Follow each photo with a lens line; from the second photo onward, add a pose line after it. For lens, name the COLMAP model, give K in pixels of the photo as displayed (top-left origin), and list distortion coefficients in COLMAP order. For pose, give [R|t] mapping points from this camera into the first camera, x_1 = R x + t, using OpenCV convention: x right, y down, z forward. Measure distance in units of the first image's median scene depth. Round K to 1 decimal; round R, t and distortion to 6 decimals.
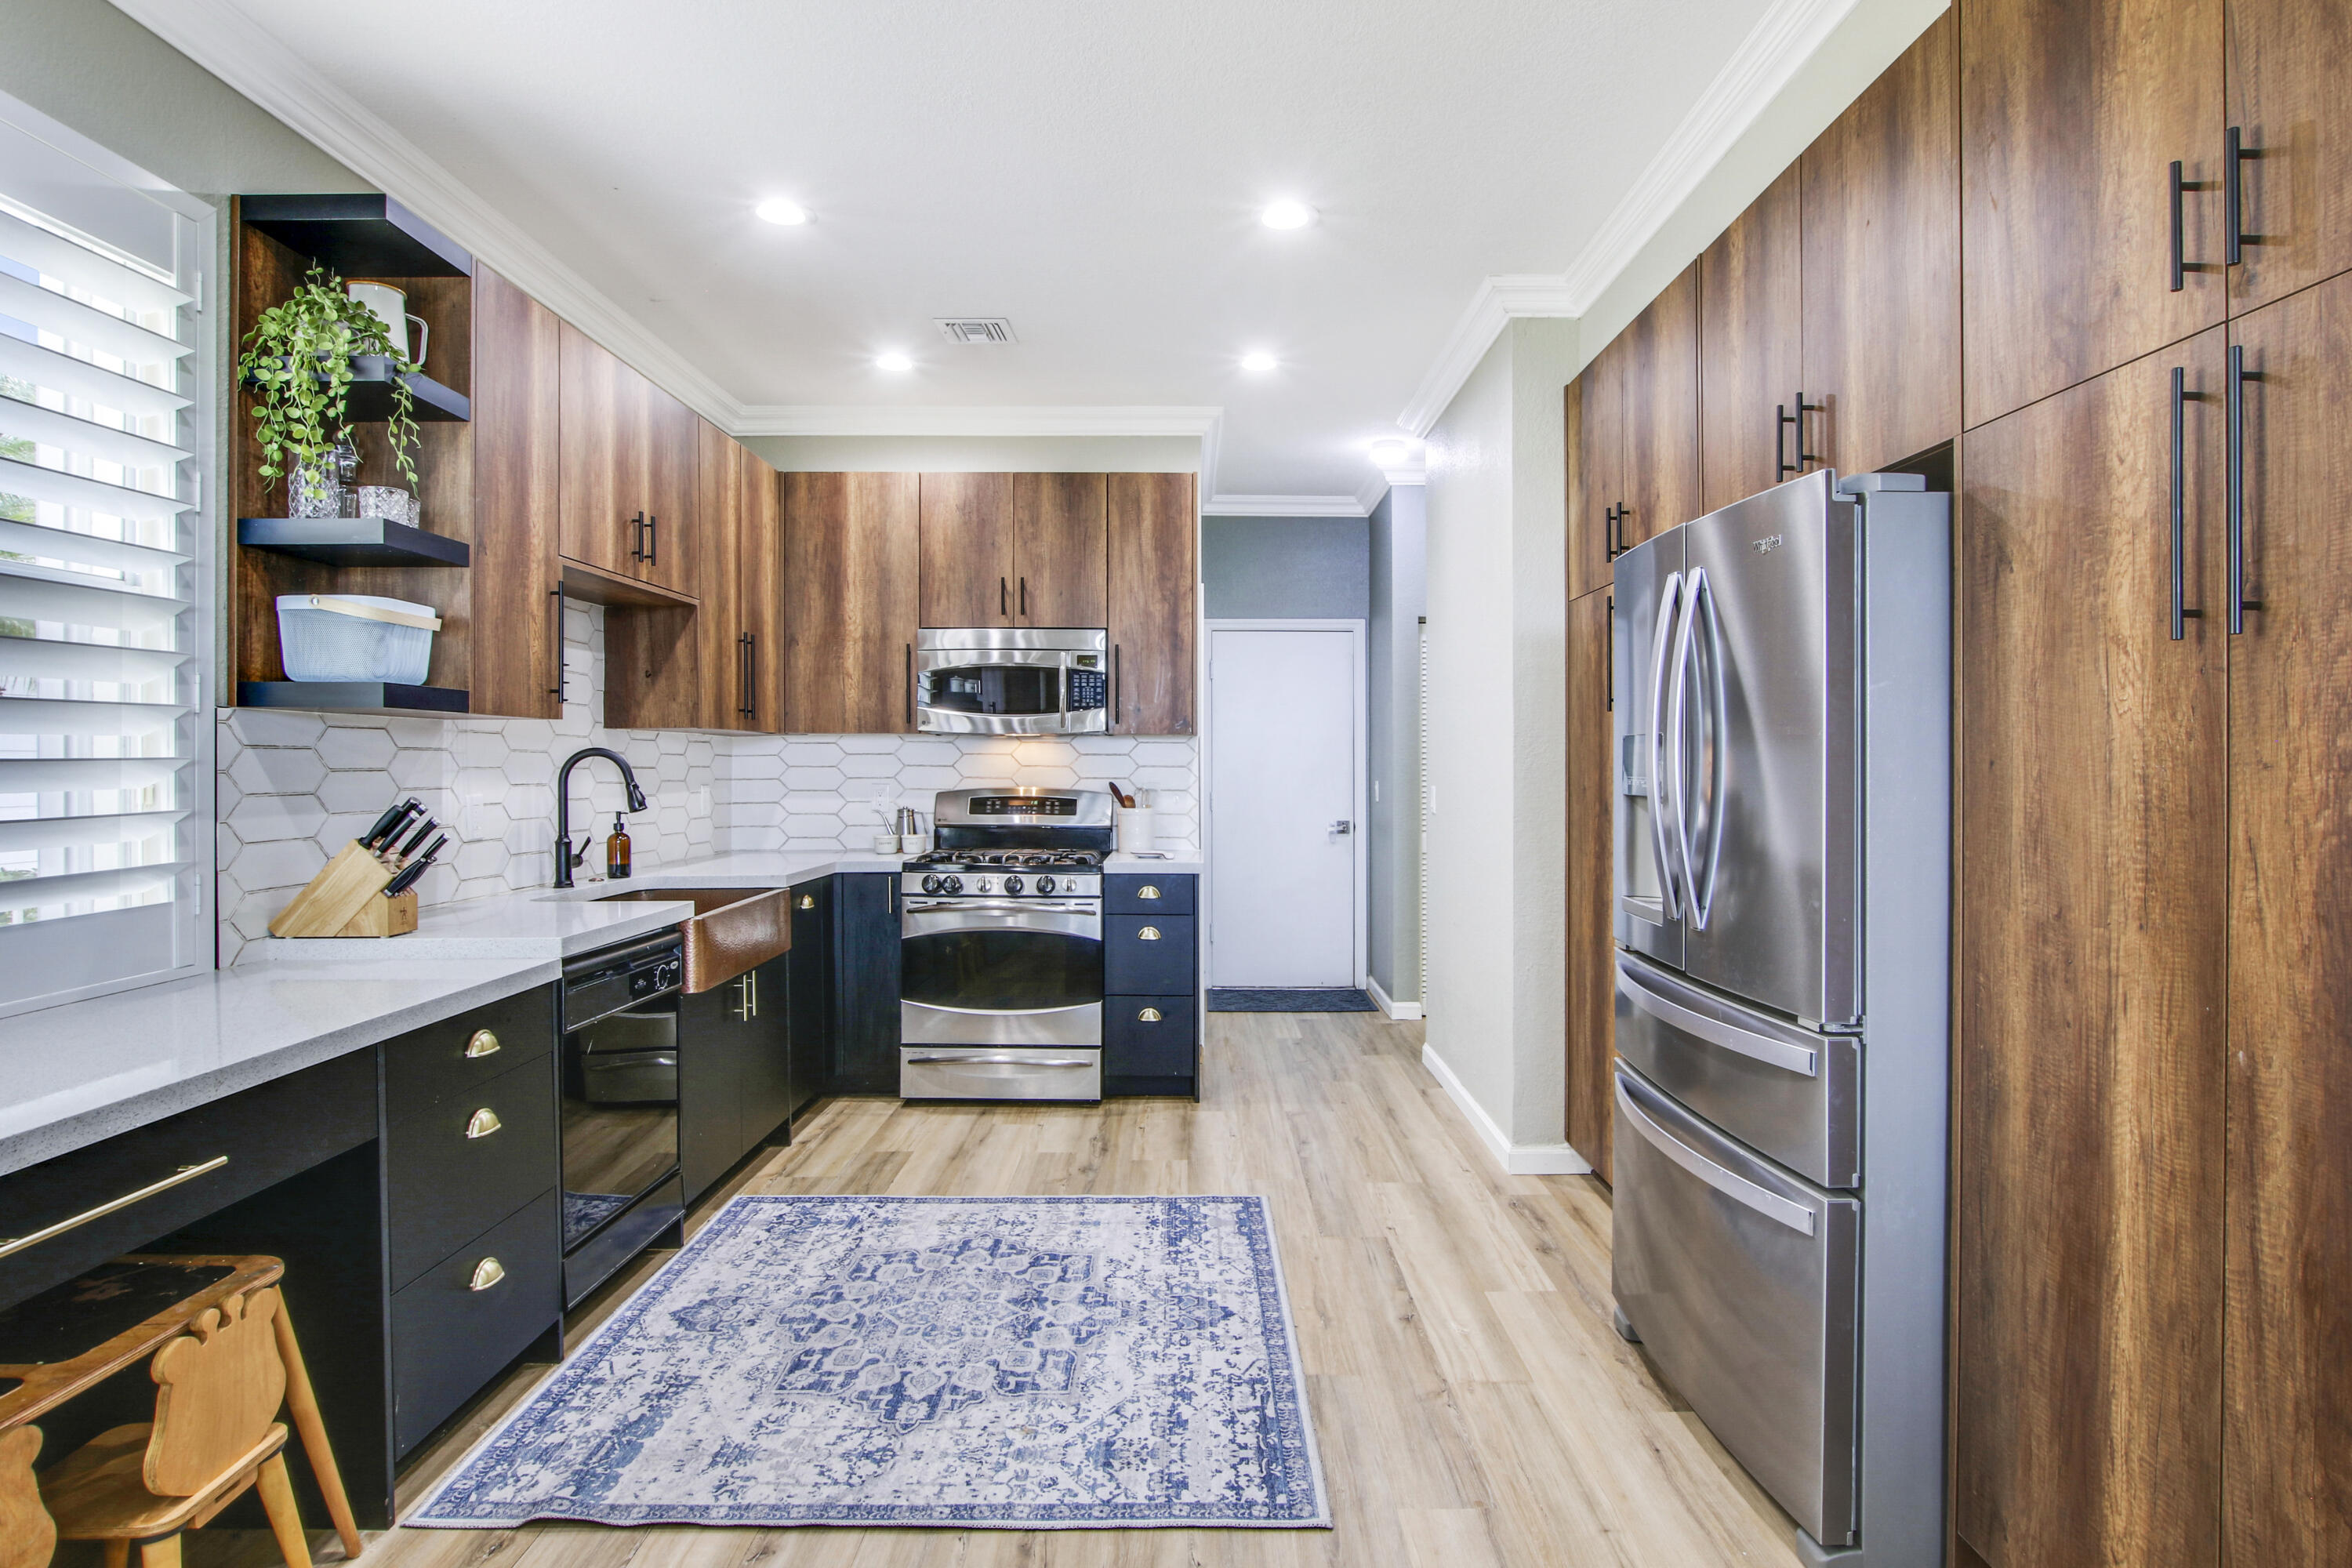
lens RADIAL K [[1199.4, 0, 1196.2], [0, 1199.4, 754.1], [0, 0, 1]] dist [-0.022368, 0.002692]
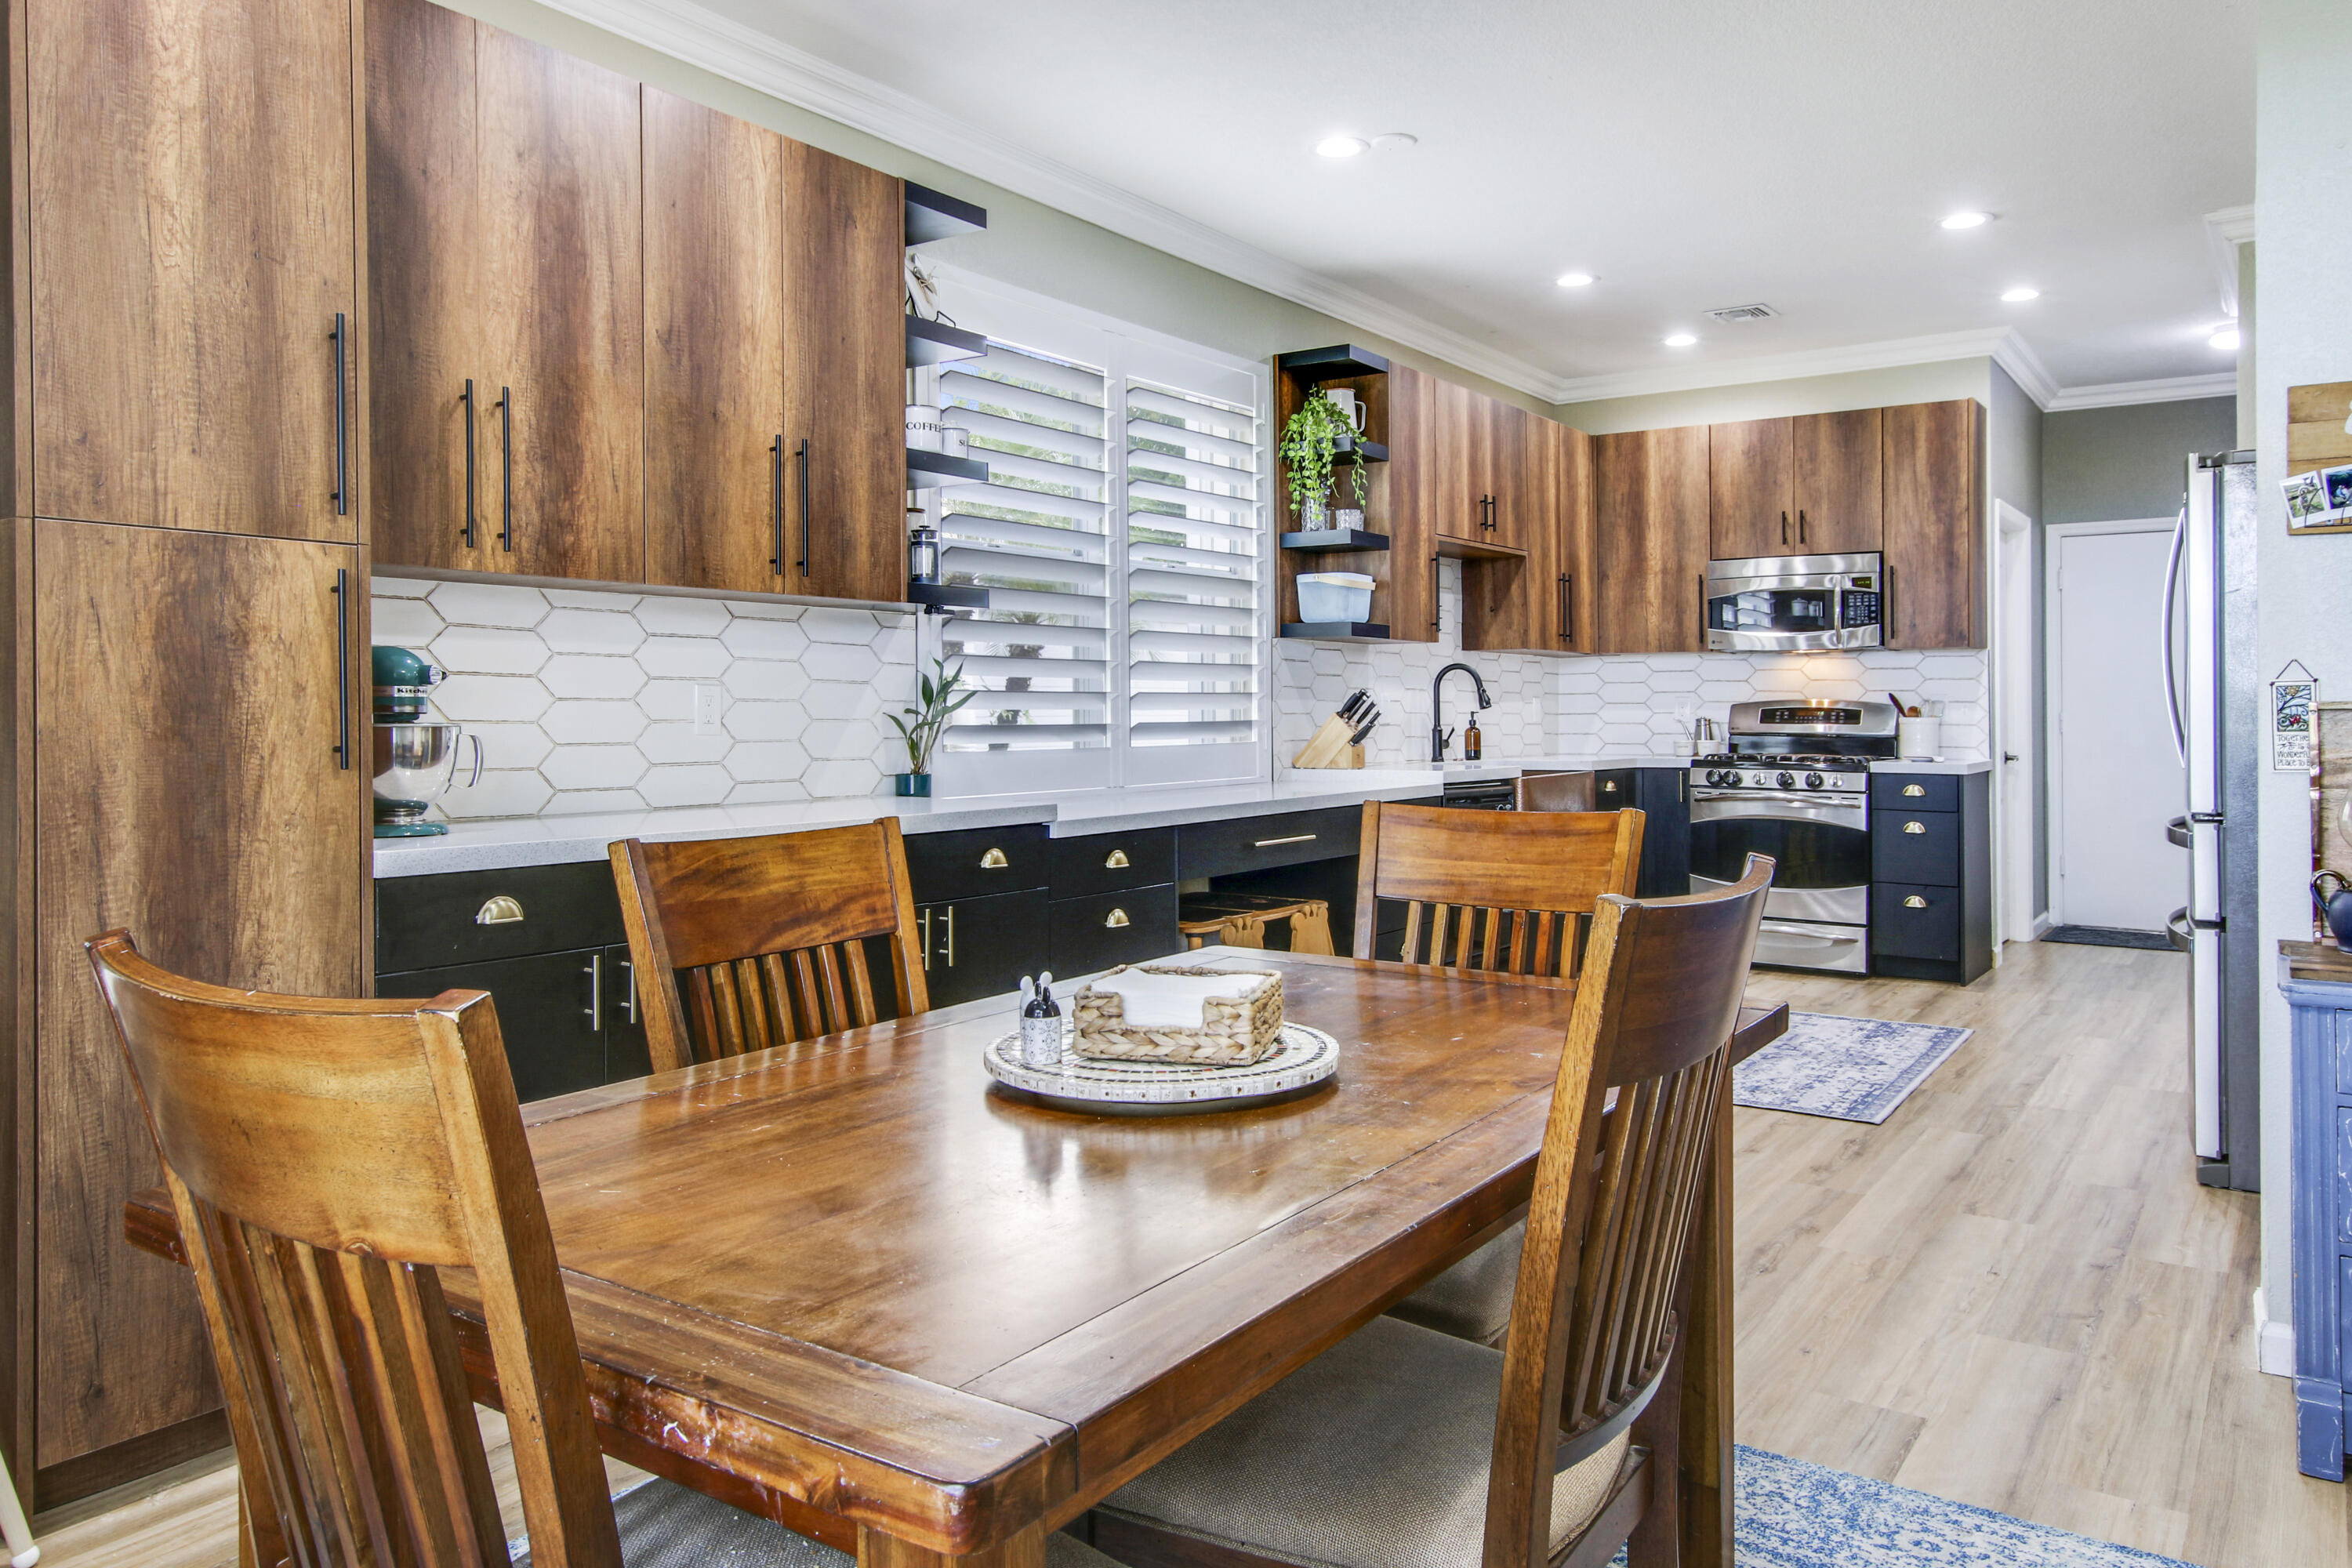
lens RADIAL K [[1644.2, 0, 1233.3], [0, 1644.2, 699.0], [0, 0, 1]] dist [0.003573, 0.006572]
pose [[0.831137, -0.006243, -0.556032, 0.376519], [0.005363, 0.999980, -0.003211, 0.043725], [0.556042, -0.000313, 0.831154, -0.805171]]
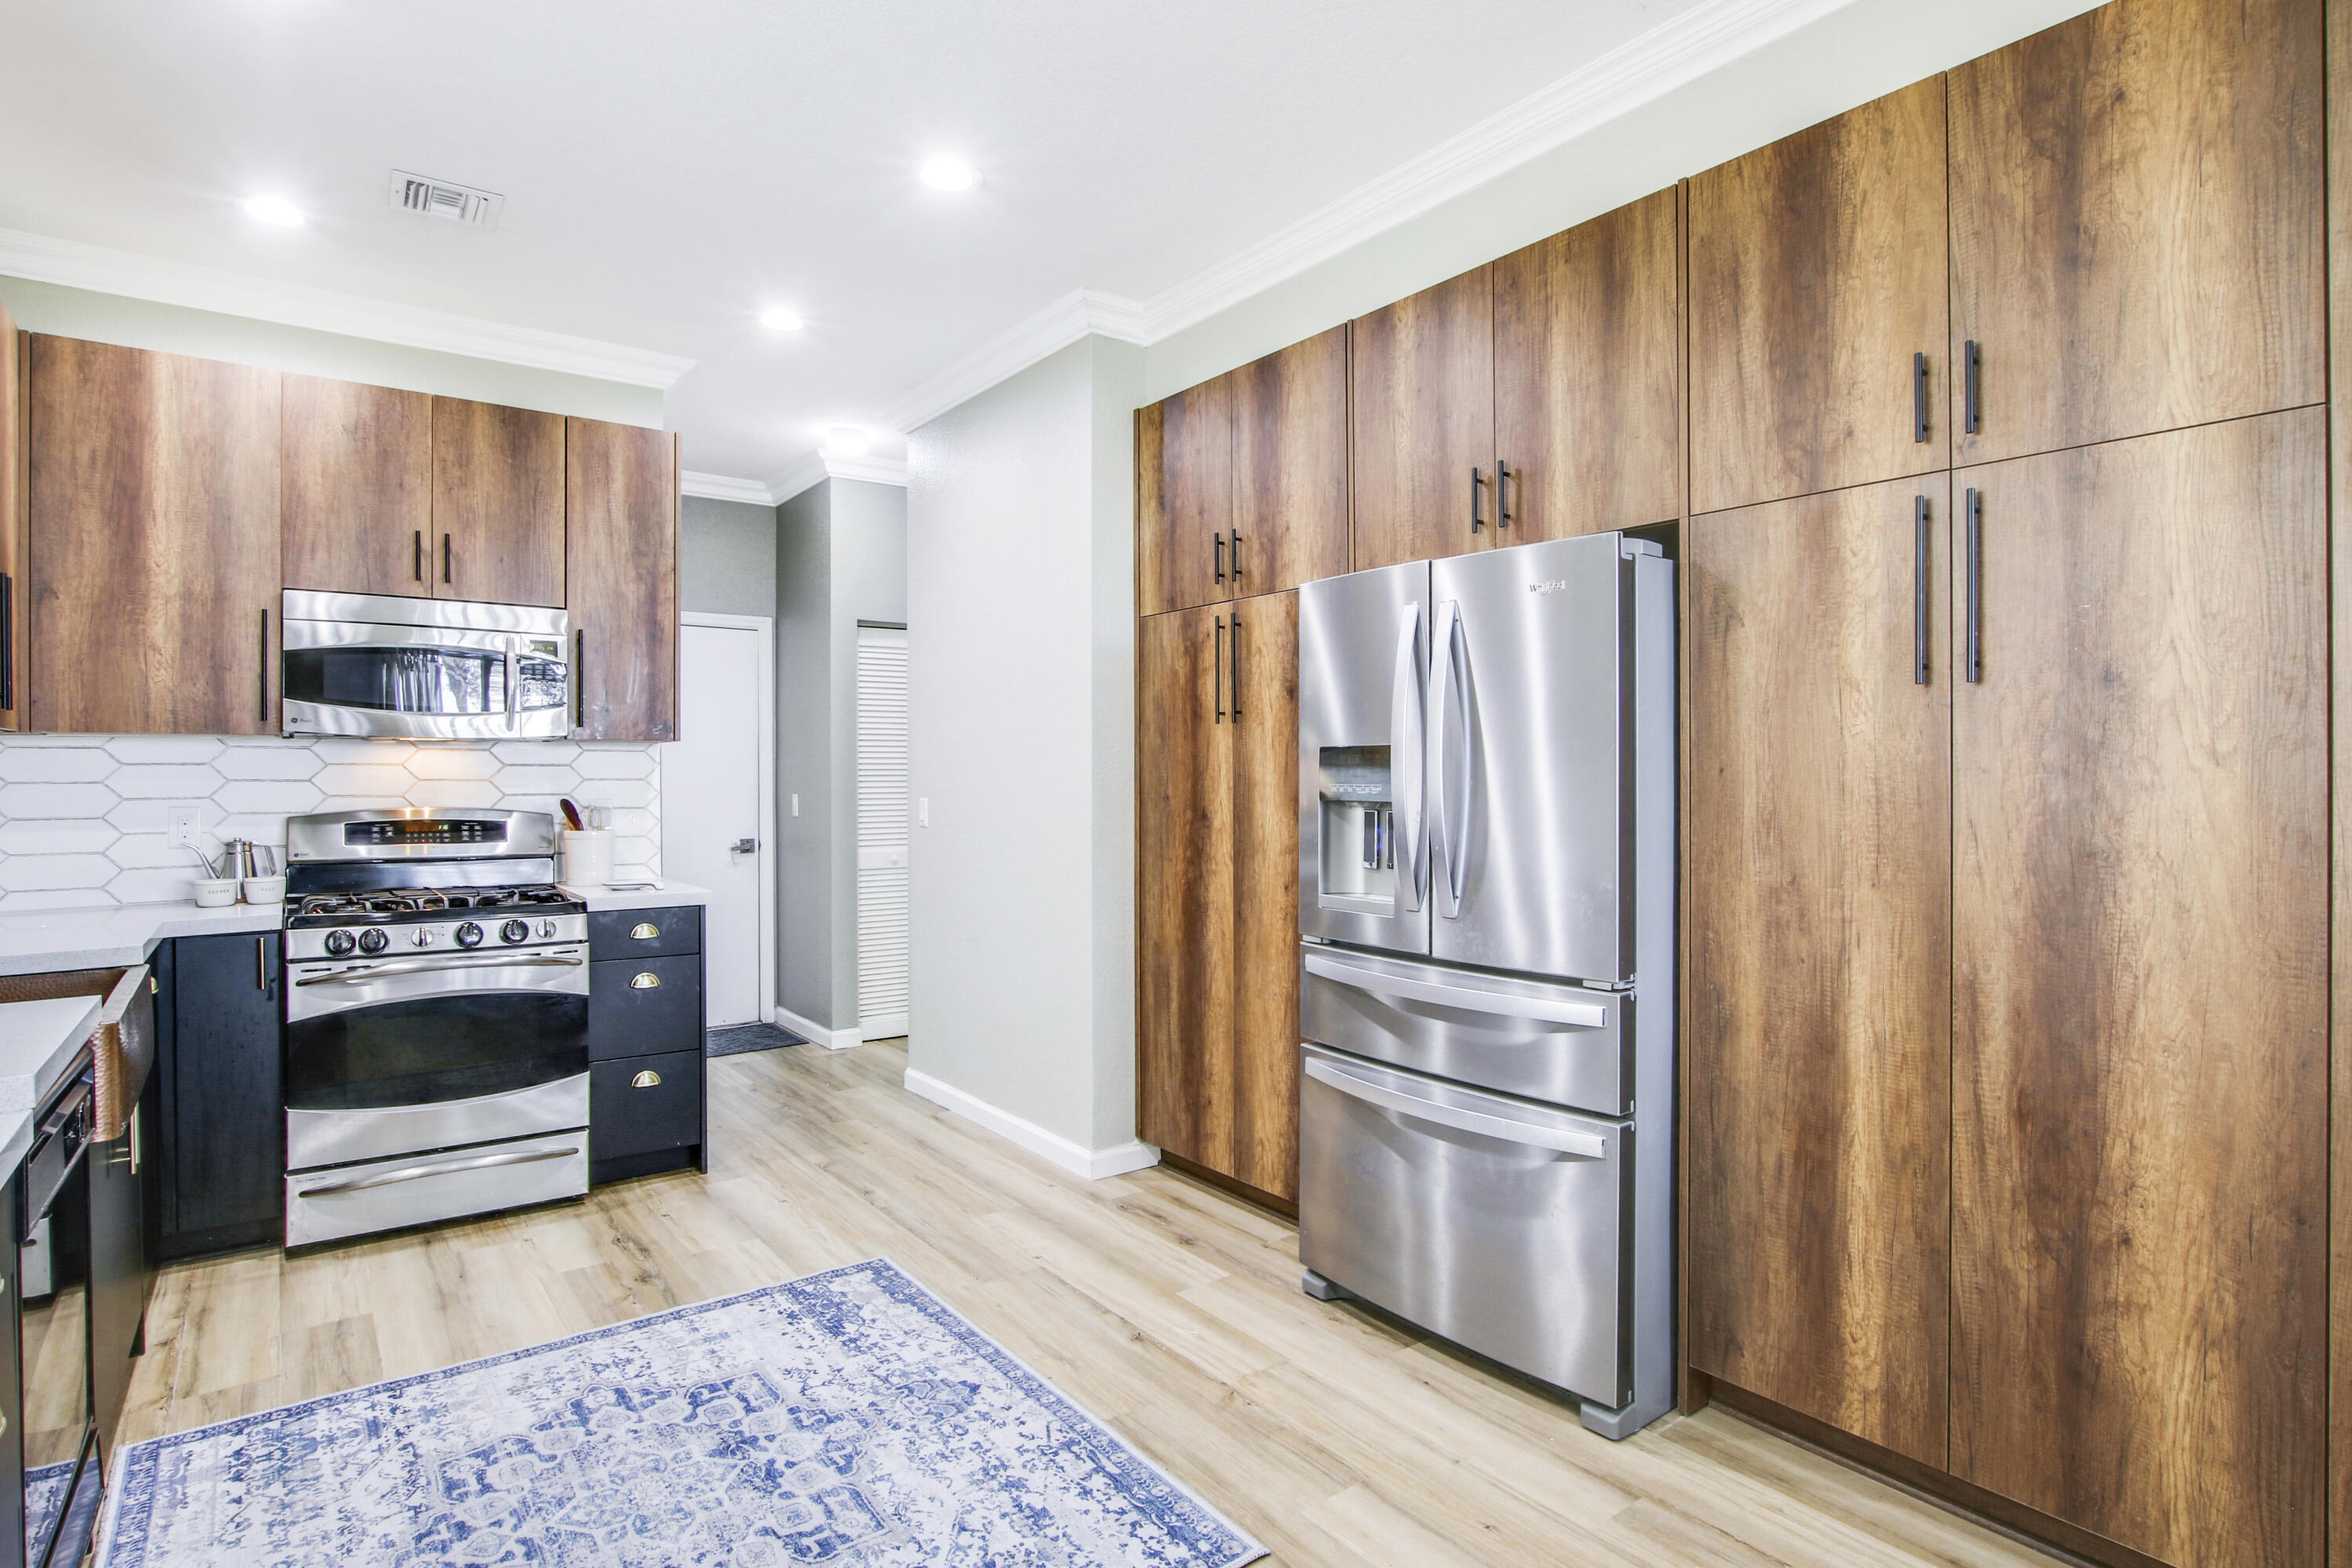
lens RADIAL K [[1213.7, 0, 1178.6], [0, 1213.7, 763.1], [0, 0, 1]] dist [-0.019862, 0.001579]
pose [[0.804551, 0.001396, 0.593881, -0.319088], [0.000007, 0.999997, -0.002361, 0.001454], [-0.593883, 0.001903, 0.804549, 0.145694]]
